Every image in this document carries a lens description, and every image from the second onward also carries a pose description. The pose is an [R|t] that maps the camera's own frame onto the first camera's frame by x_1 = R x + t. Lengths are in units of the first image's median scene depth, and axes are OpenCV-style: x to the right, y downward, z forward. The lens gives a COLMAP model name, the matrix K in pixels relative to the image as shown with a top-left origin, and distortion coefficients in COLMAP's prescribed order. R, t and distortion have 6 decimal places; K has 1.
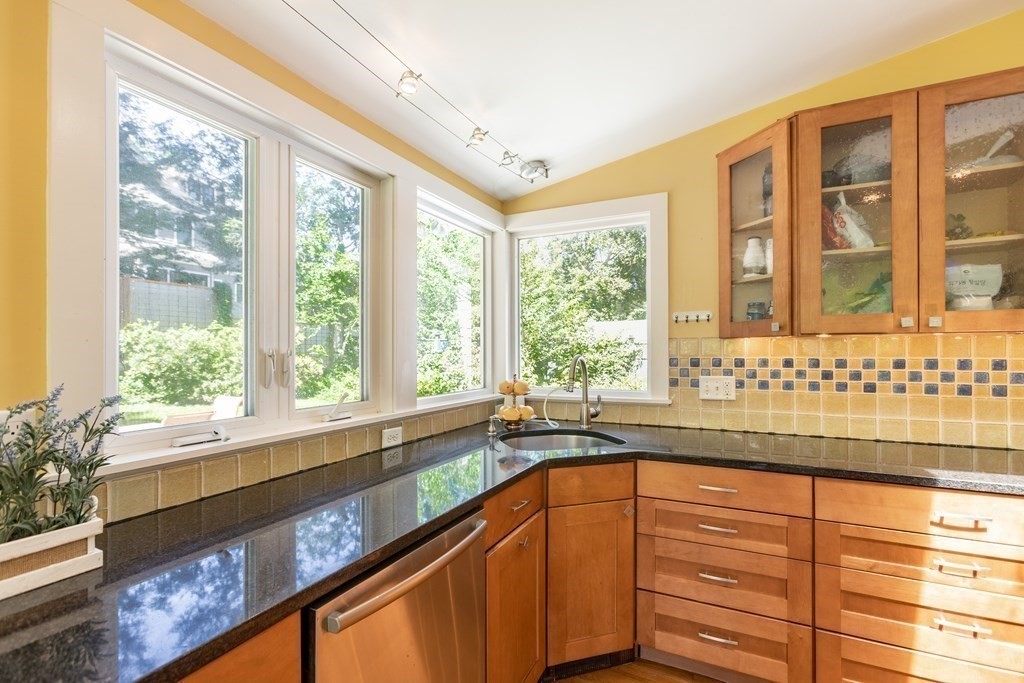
lens RADIAL K [[458.8, 0, 508.0], [0, 458.8, 352.2], [0, 0, 1]] dist [-0.001198, 0.005970]
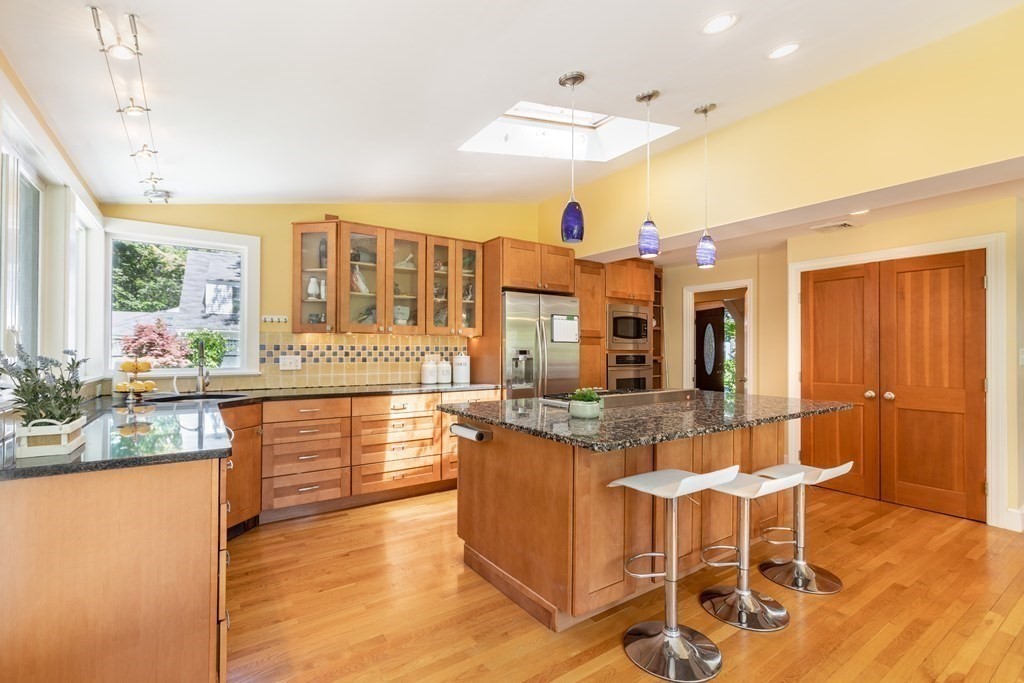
lens RADIAL K [[466.7, 0, 512.0], [0, 466.7, 341.5], [0, 0, 1]] dist [-0.001460, 0.000454]
pose [[0.482792, 0.024168, 0.875401, -0.731057], [-0.001762, 0.999644, -0.026626, 0.050875], [-0.875733, 0.011313, 0.482663, -0.592215]]
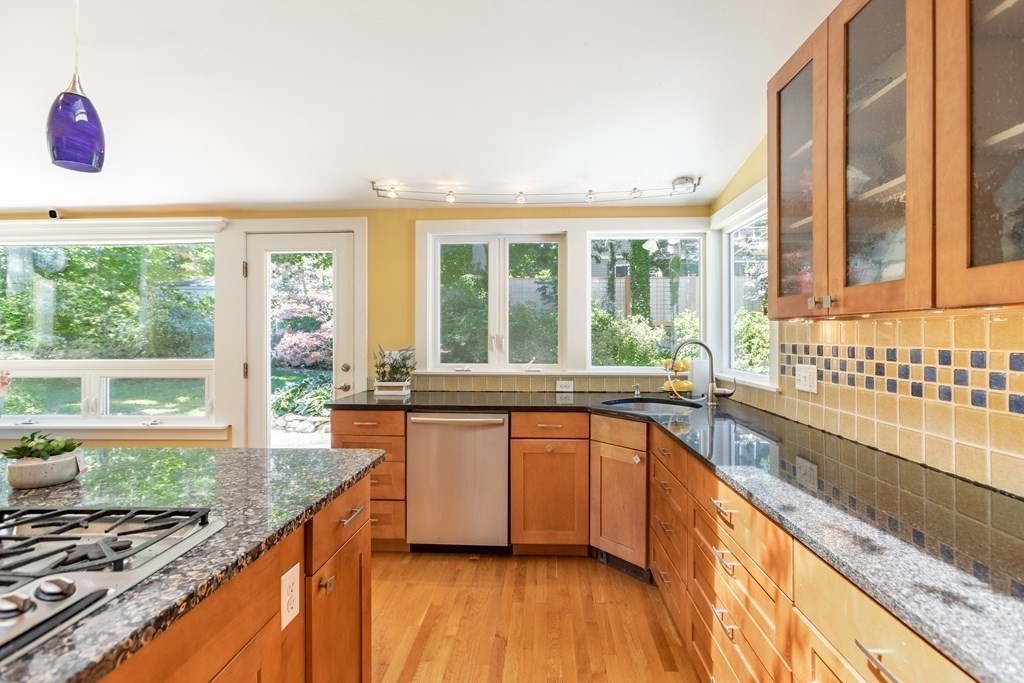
lens RADIAL K [[472.0, 0, 525.1], [0, 472.0, 339.0], [0, 0, 1]] dist [-0.000862, 0.000366]
pose [[0.403231, 0.010909, -0.915033, 1.236333], [-0.001882, 0.999937, 0.011092, -0.008159], [0.915096, -0.002751, 0.403226, 0.154353]]
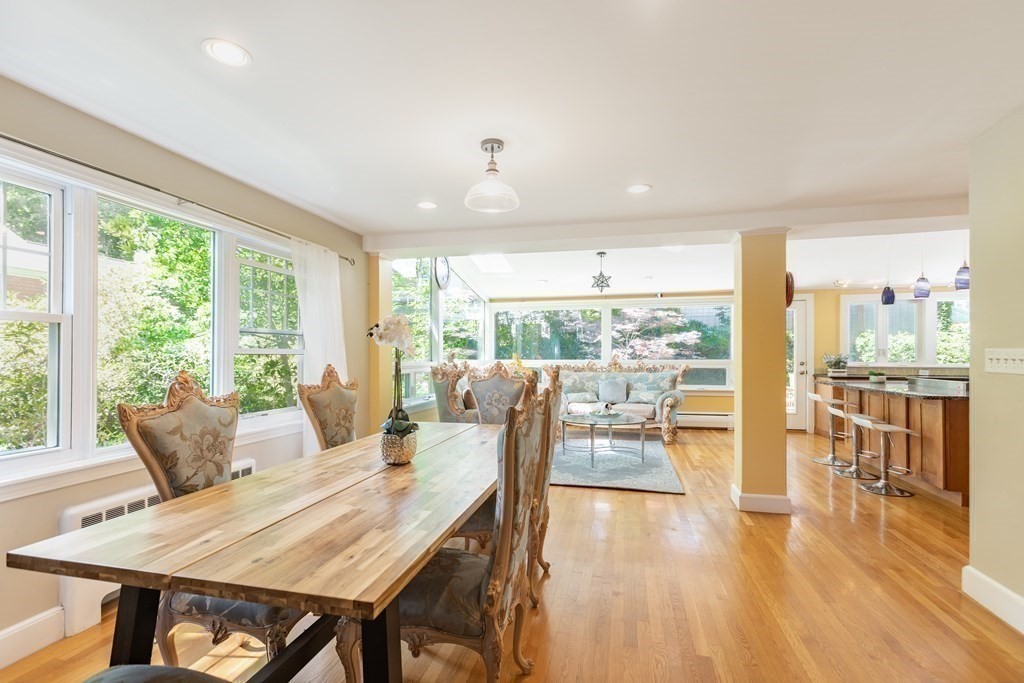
lens RADIAL K [[461.2, 0, 500.5], [0, 461.2, 353.3], [0, 0, 1]] dist [-0.004839, 0.000019]
pose [[0.201804, 0.004508, -0.979416, 2.459217], [-0.004920, 0.999981, 0.003589, 0.035608], [0.979414, 0.004094, 0.201823, -2.796196]]
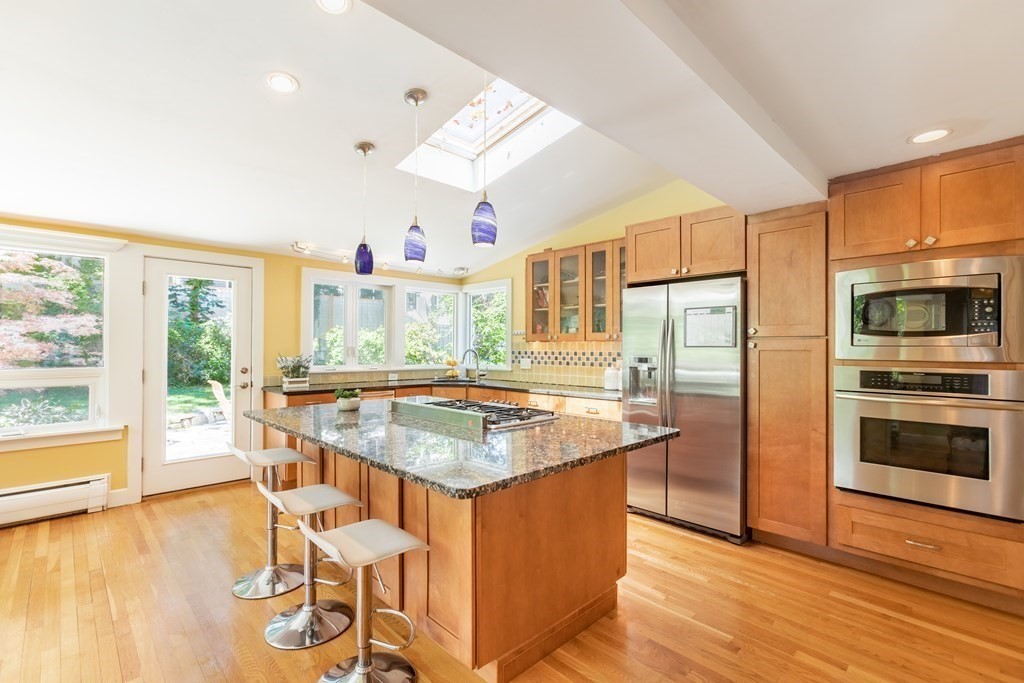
lens RADIAL K [[466.7, 0, 512.0], [0, 466.7, 341.5], [0, 0, 1]] dist [-0.001460, 0.000454]
pose [[0.944634, 0.002638, -0.328114, 1.342309], [-0.008022, 0.999854, -0.015057, 0.001591], [0.328026, 0.016855, 0.944518, -1.441543]]
